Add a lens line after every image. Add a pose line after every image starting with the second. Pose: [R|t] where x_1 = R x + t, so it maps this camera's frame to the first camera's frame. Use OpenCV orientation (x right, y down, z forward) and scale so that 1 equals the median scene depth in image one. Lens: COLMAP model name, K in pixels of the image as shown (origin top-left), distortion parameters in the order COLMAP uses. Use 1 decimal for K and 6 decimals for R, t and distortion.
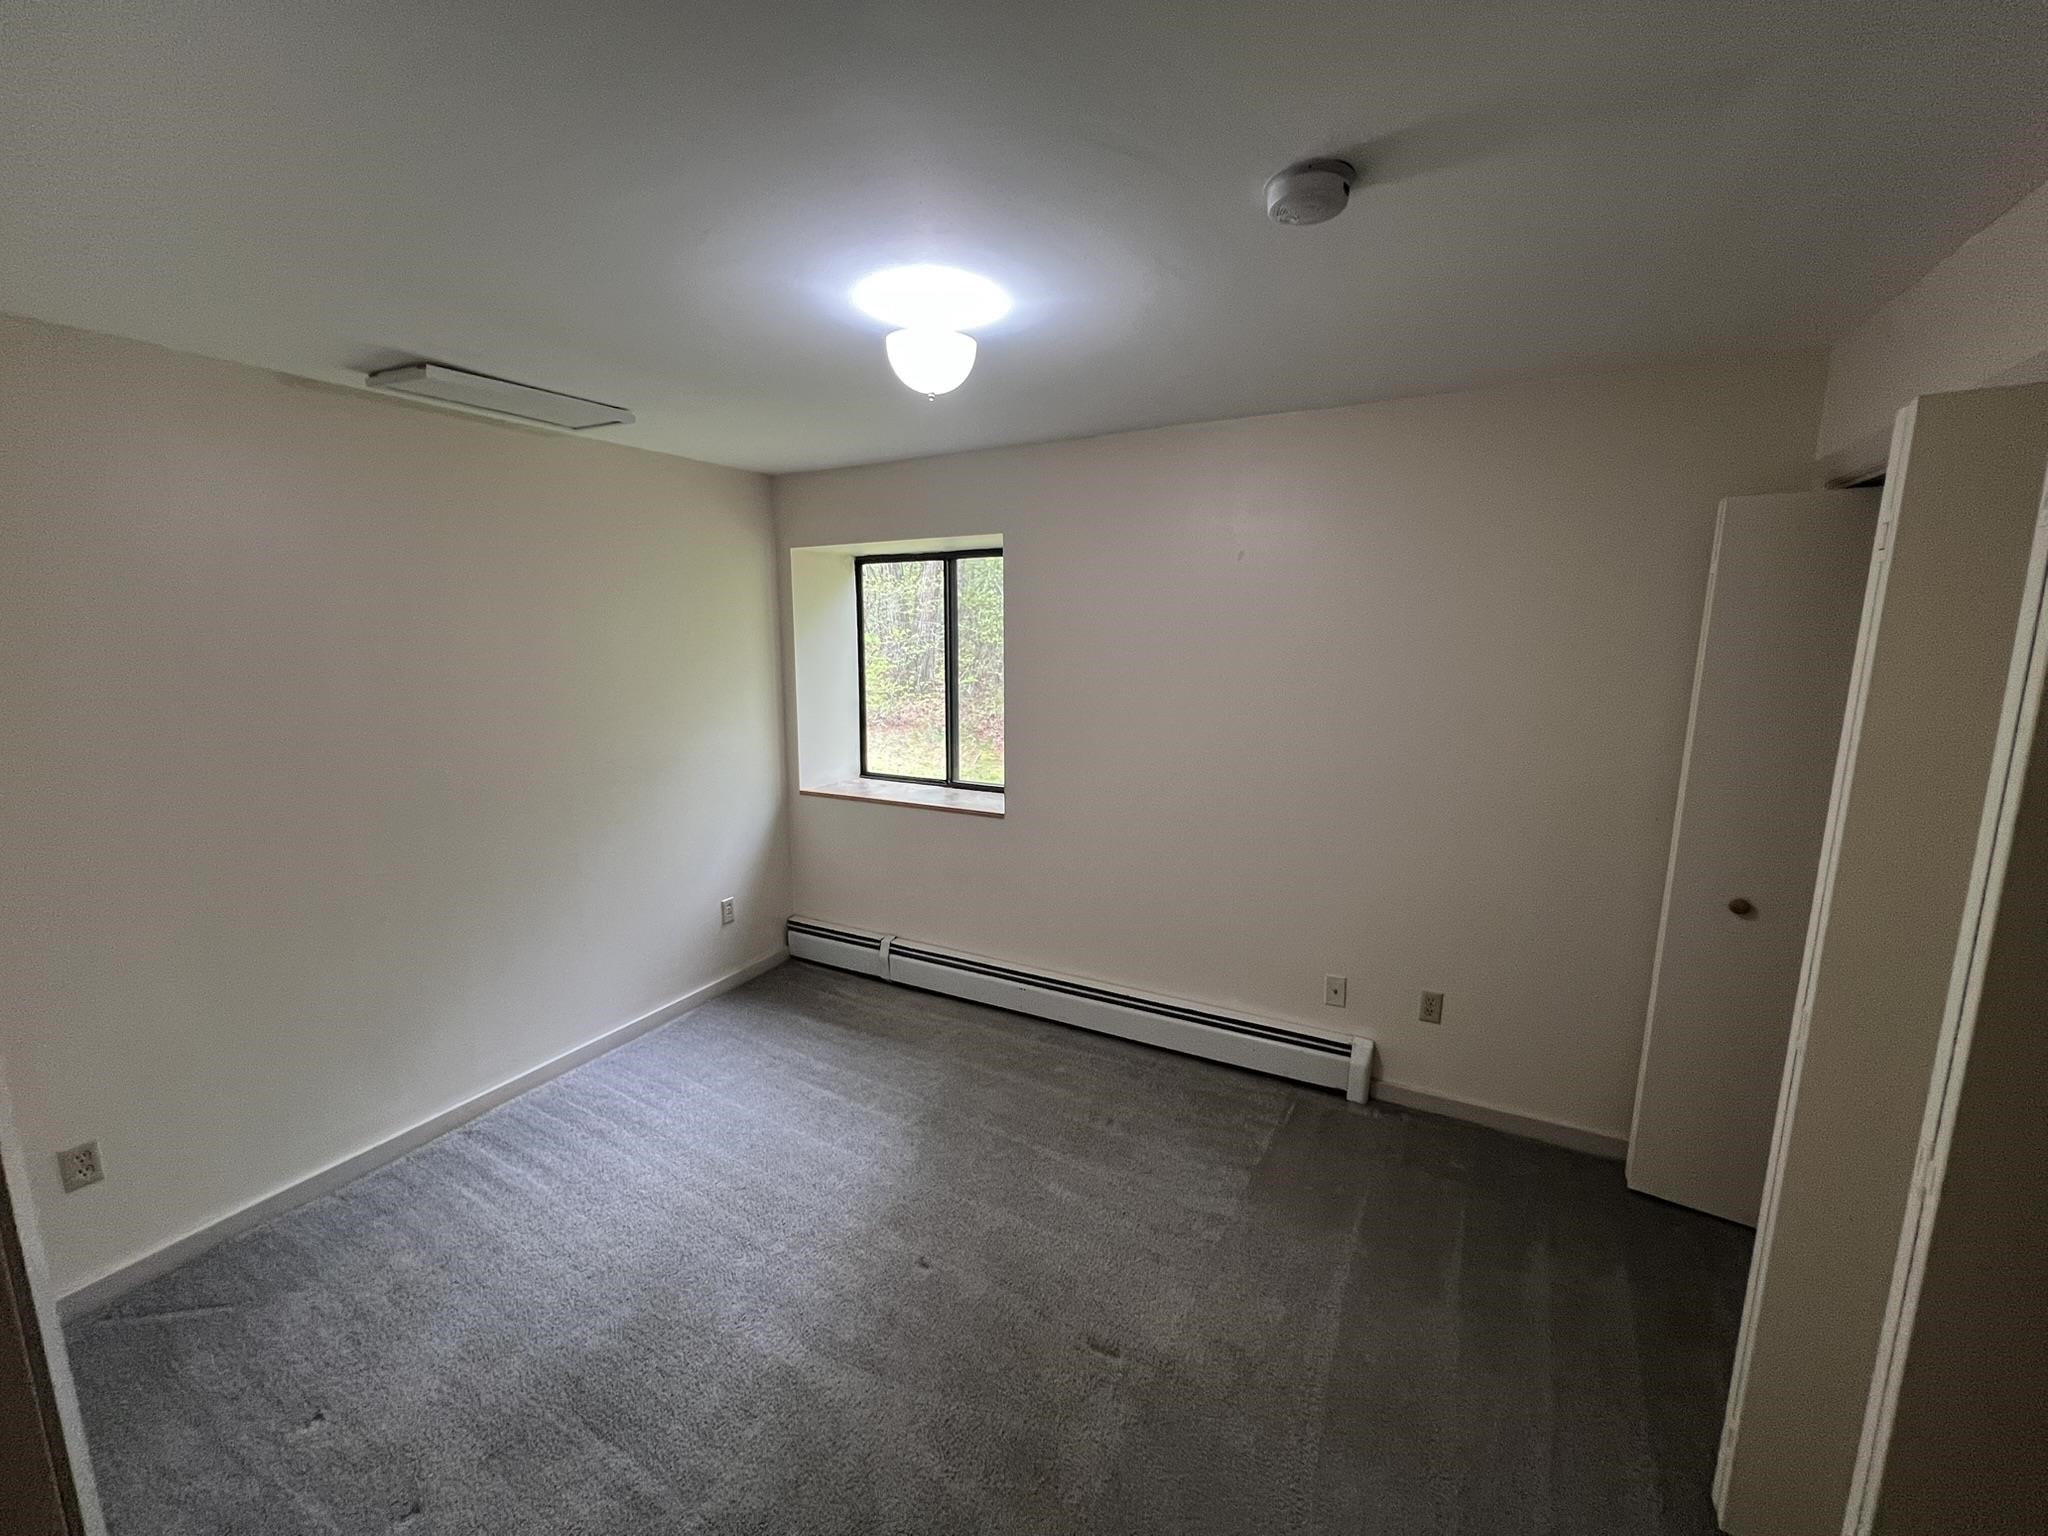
lens RADIAL K [[821.2, 0, 1024.0], [0, 821.2, 768.0], [0, 0, 1]] dist [-0.016082, -0.000061]
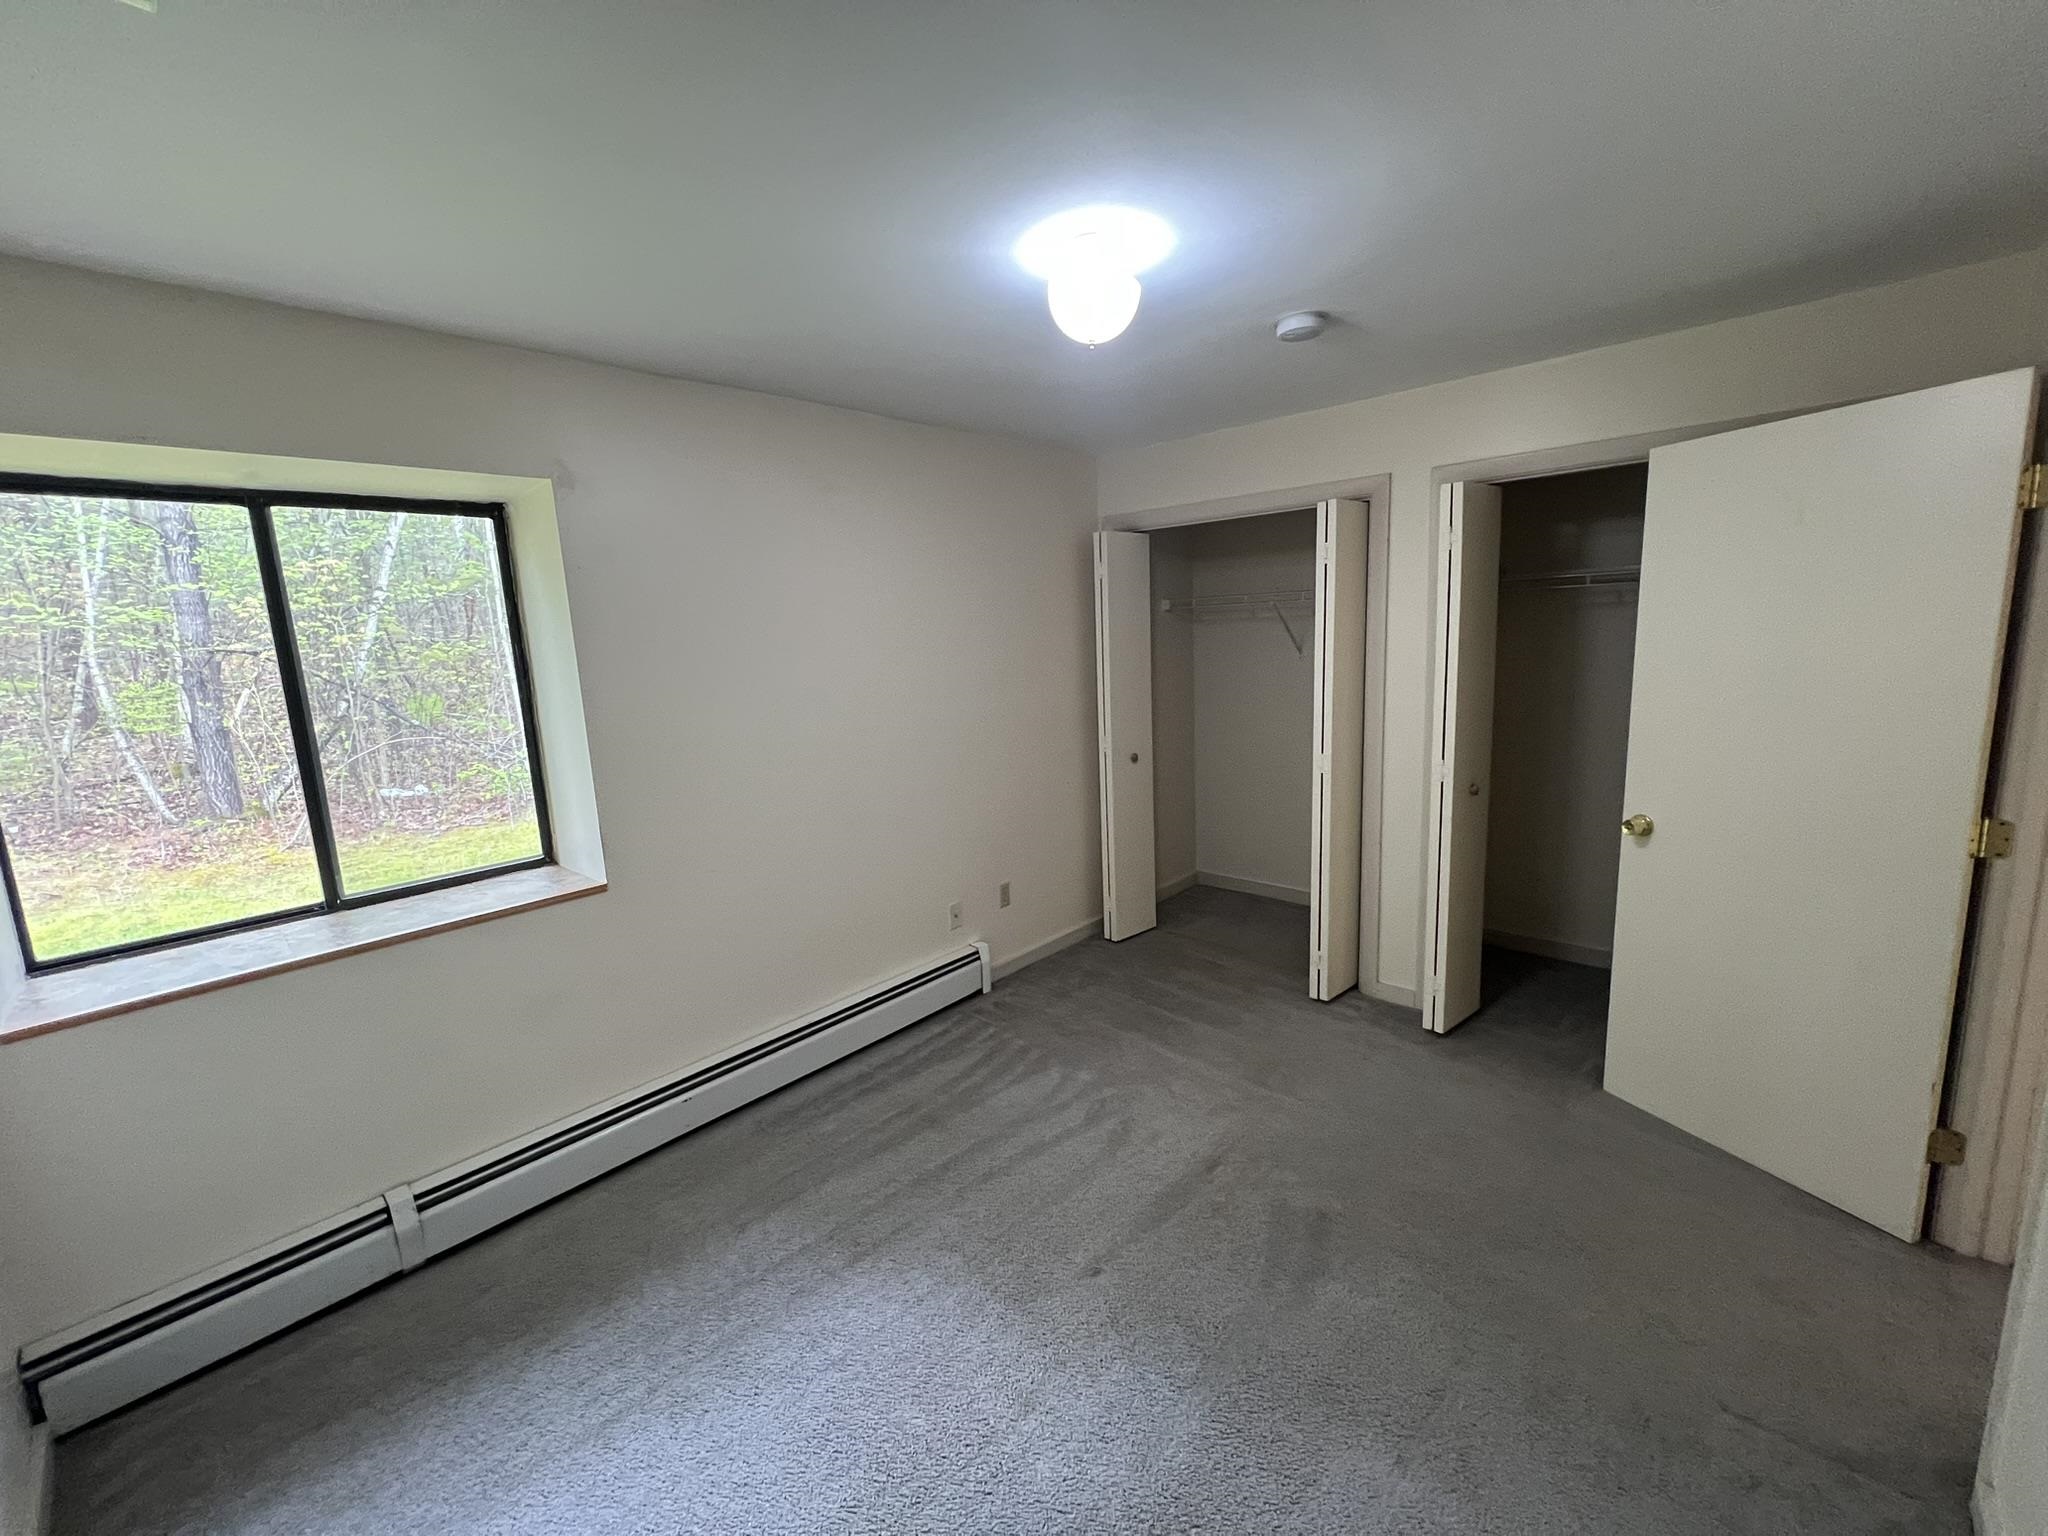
lens RADIAL K [[817.5, 0, 1024.0], [0, 817.5, 768.0], [0, 0, 1]] dist [-0.002396, -0.000318]
pose [[0.256657, -0.177400, 0.950082, -0.540882], [0.206183, 0.970432, 0.125501, -0.050818], [-0.944254, 0.163680, 0.285645, 0.419492]]
